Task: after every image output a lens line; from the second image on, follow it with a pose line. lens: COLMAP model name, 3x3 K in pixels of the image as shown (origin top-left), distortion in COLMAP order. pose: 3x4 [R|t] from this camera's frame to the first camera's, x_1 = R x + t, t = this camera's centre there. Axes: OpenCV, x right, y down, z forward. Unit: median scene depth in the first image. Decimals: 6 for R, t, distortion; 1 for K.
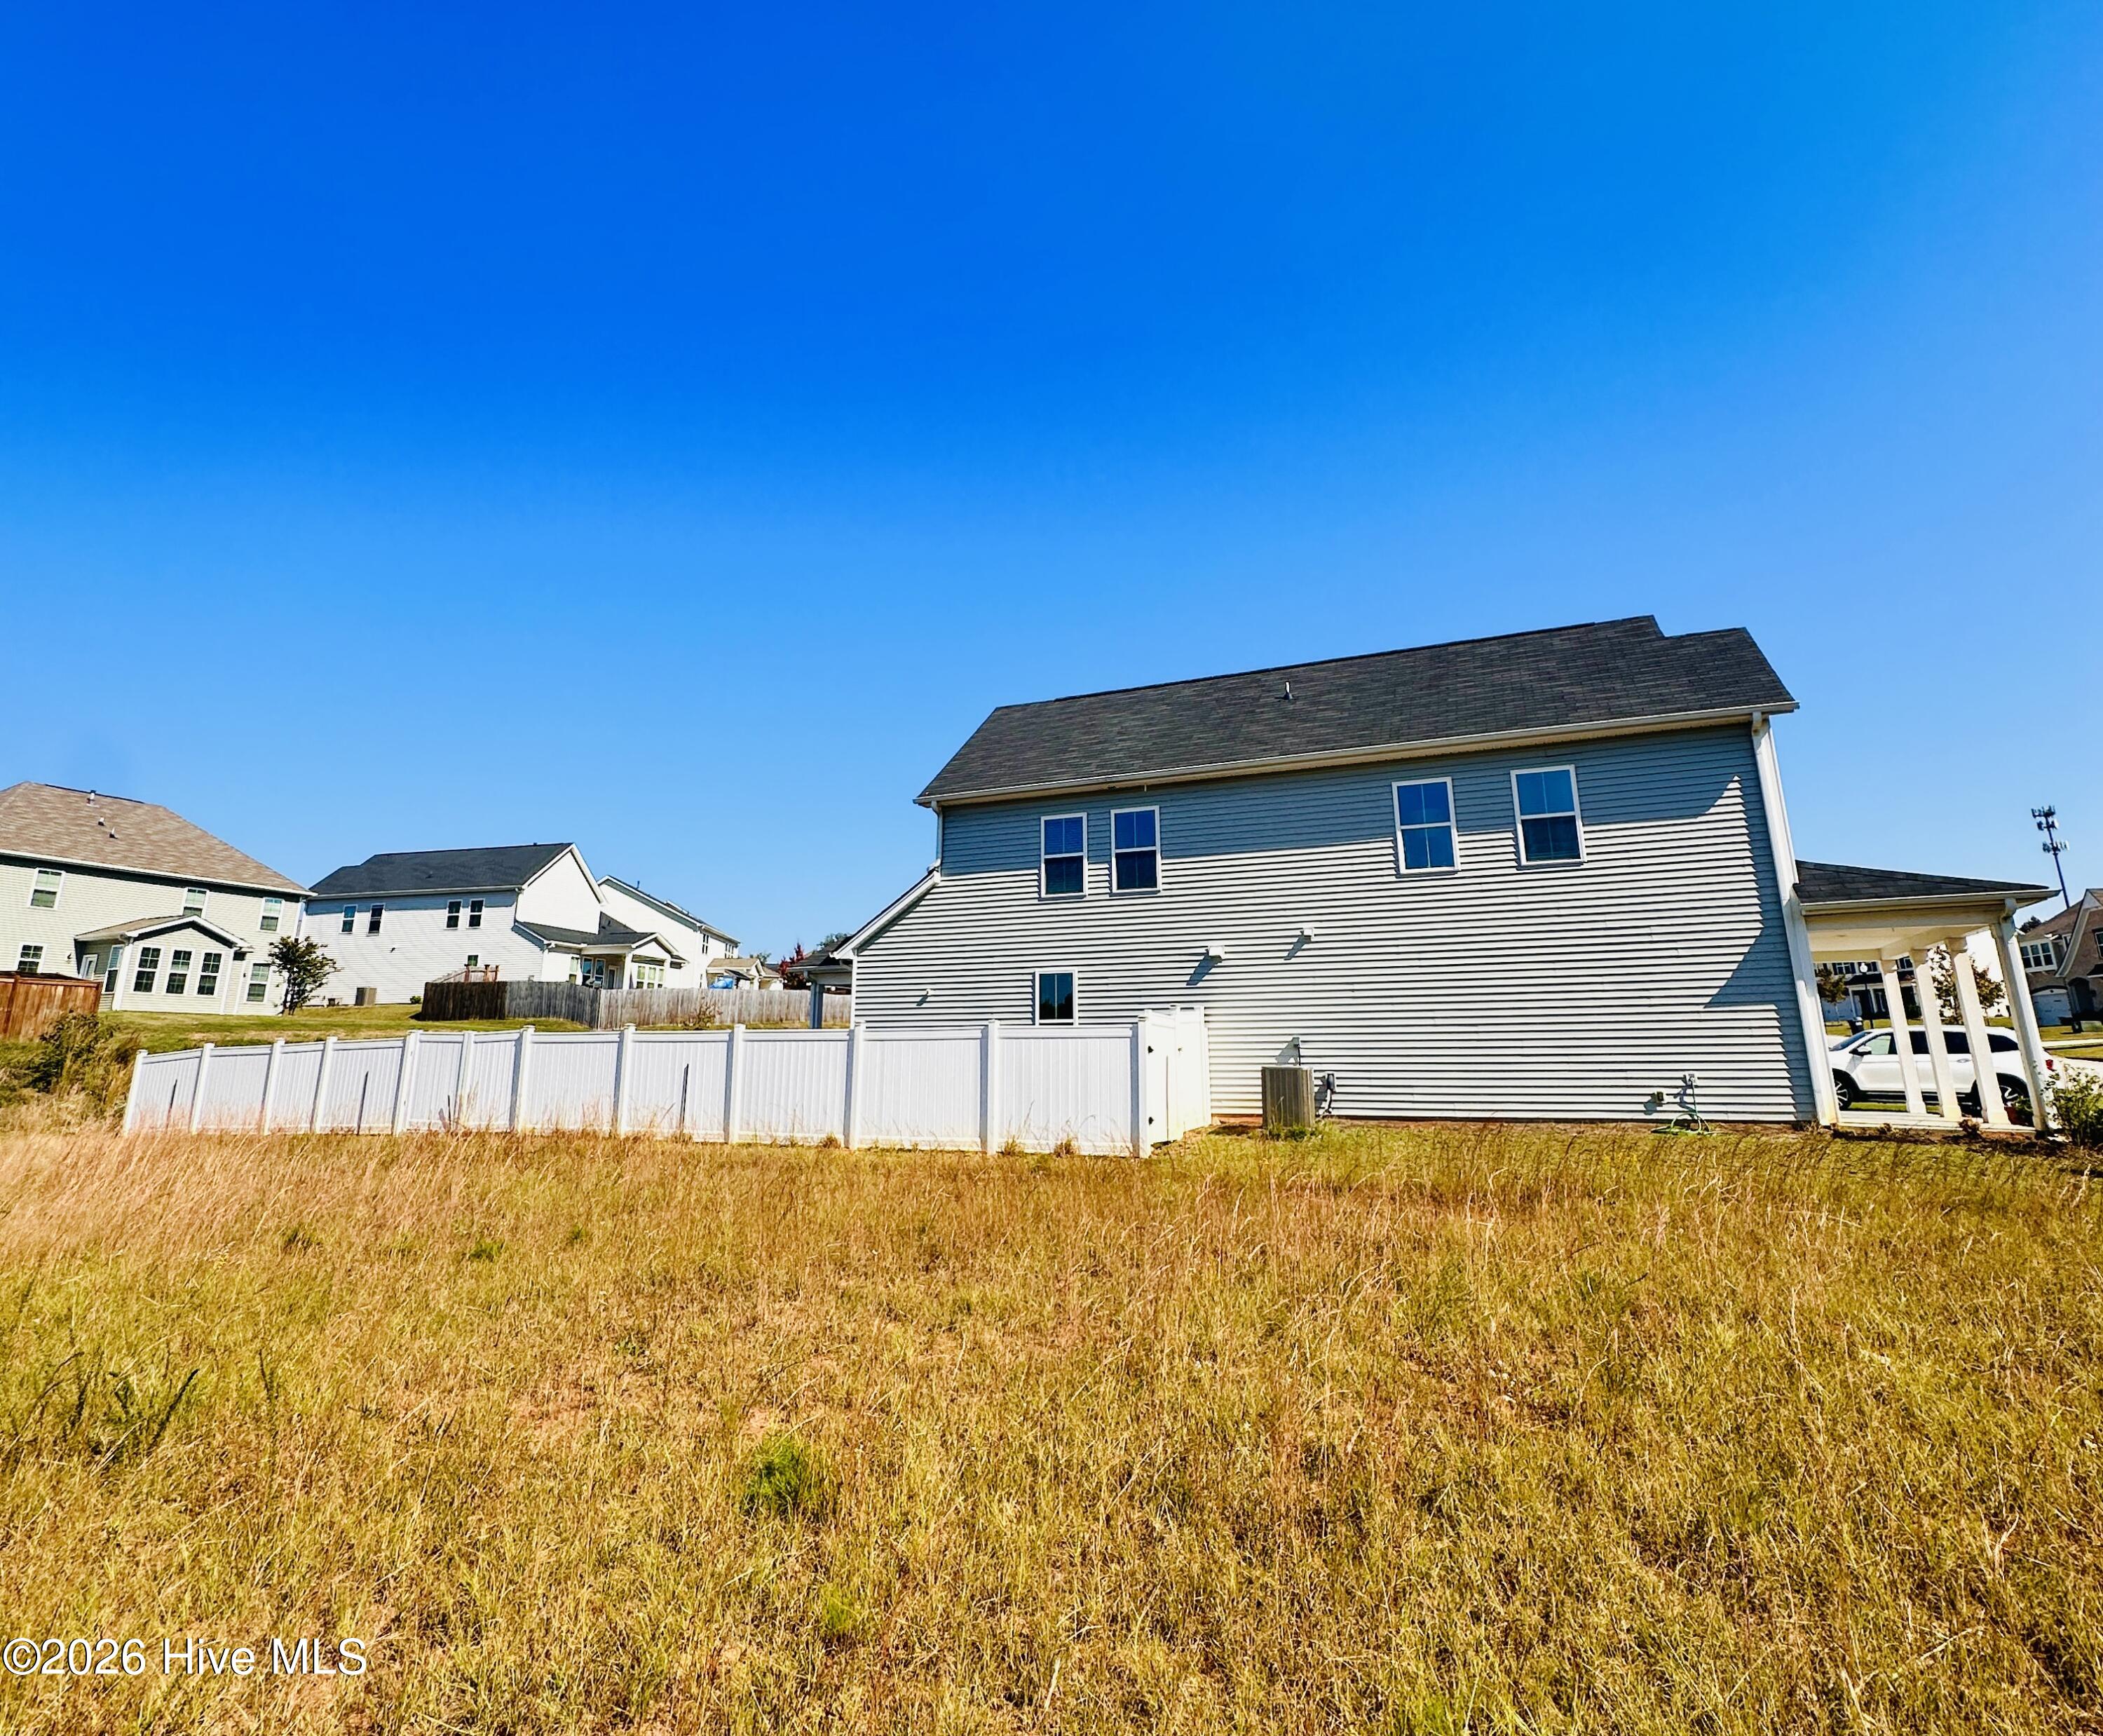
lens RADIAL K [[1105.5, 0, 1058.1], [0, 1105.5, 761.3], [0, 0, 1]] dist [-0.001267, -0.000935]
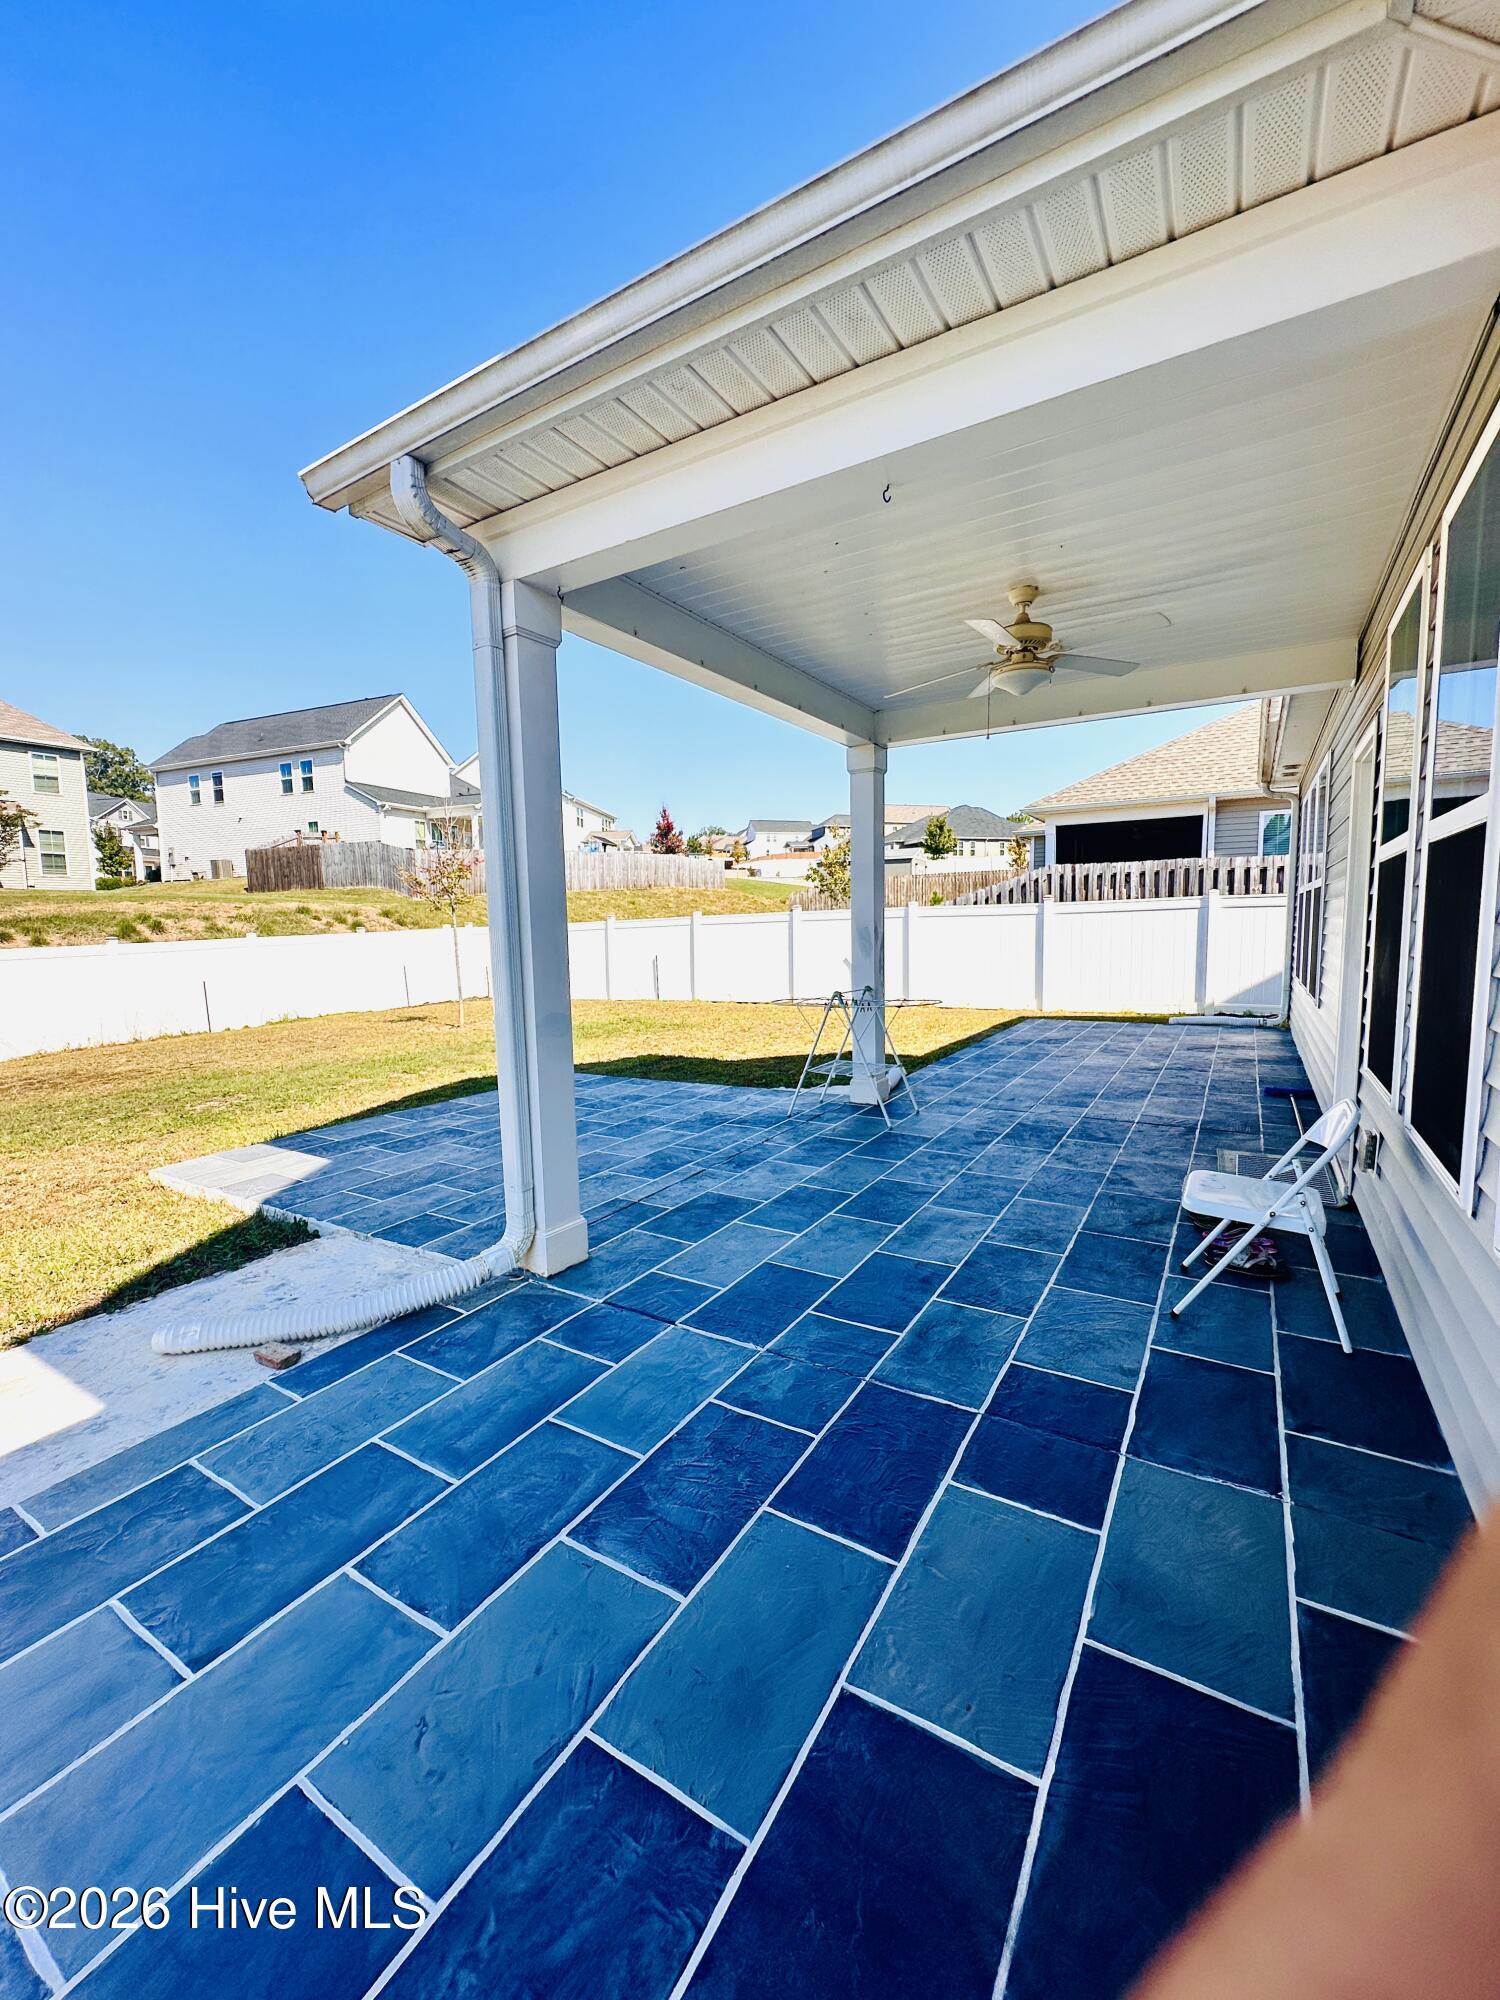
lens RADIAL K [[798.9, 0, 750.0], [0, 798.9, 1000.0], [0, 0, 1]] dist [-0.002758, -0.000133]
pose [[0.989684, 0.002603, -0.143246, -0.076048], [0.049383, 0.932365, 0.358131, 0.094593], [0.134490, -0.361510, 0.922617, 0.385559]]
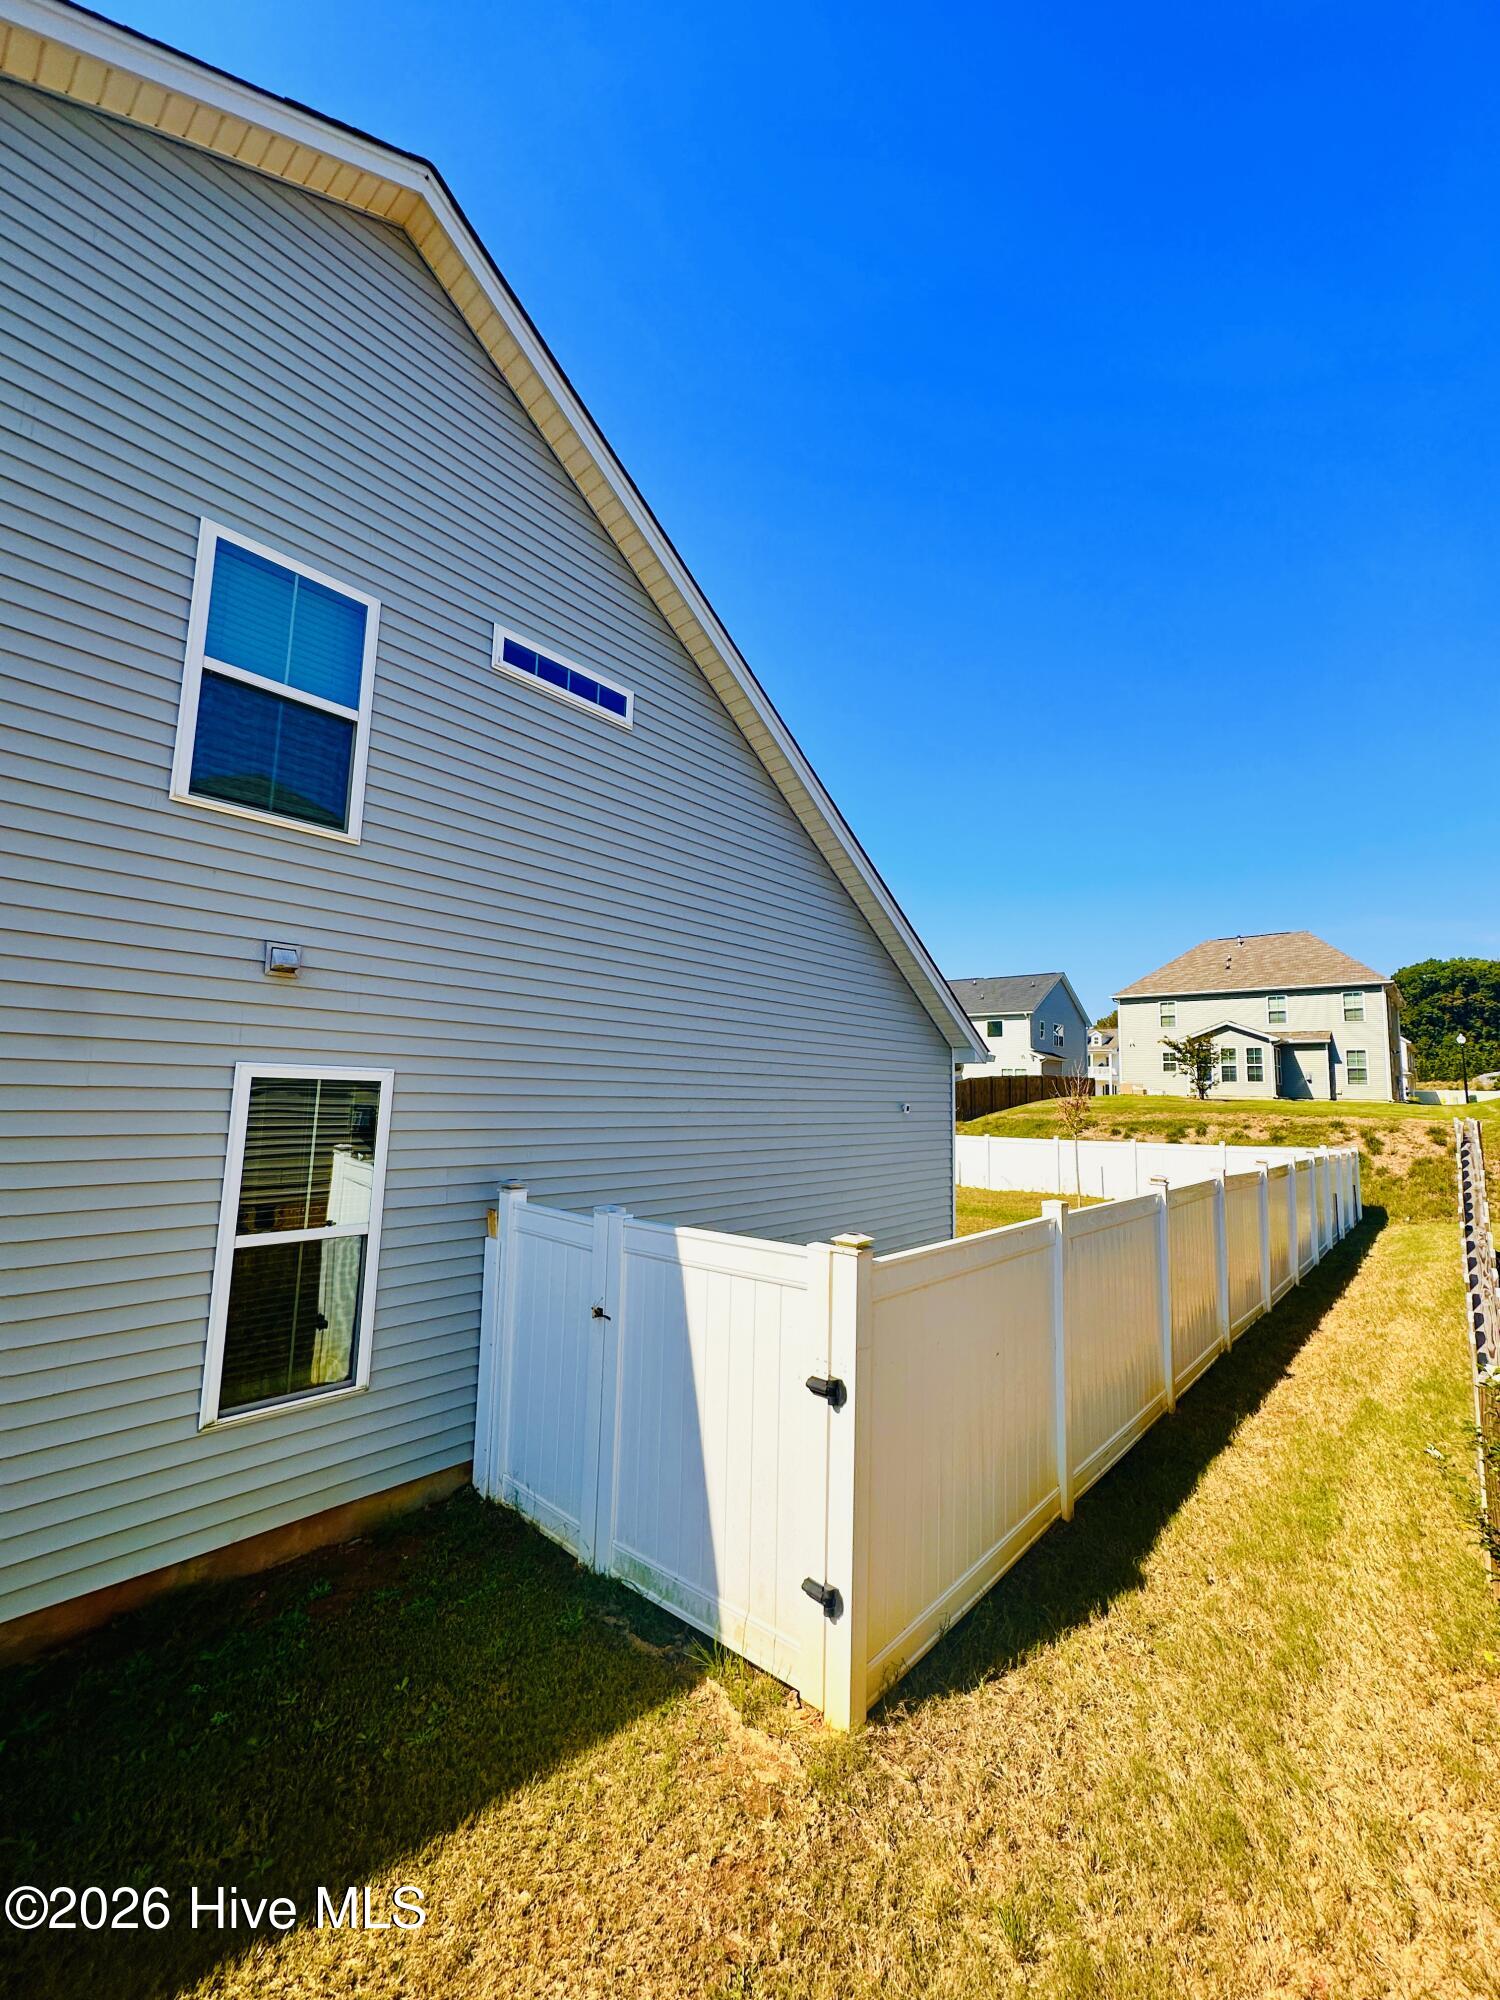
lens RADIAL K [[798.9, 0, 750.0], [0, 798.9, 1000.0], [0, 0, 1]] dist [-0.002758, -0.000133]
pose [[-0.315445, -0.113483, -0.942134, 0.198440], [0.224878, 0.955604, -0.190399, 0.129182], [0.921913, -0.271926, -0.275921, 0.579176]]
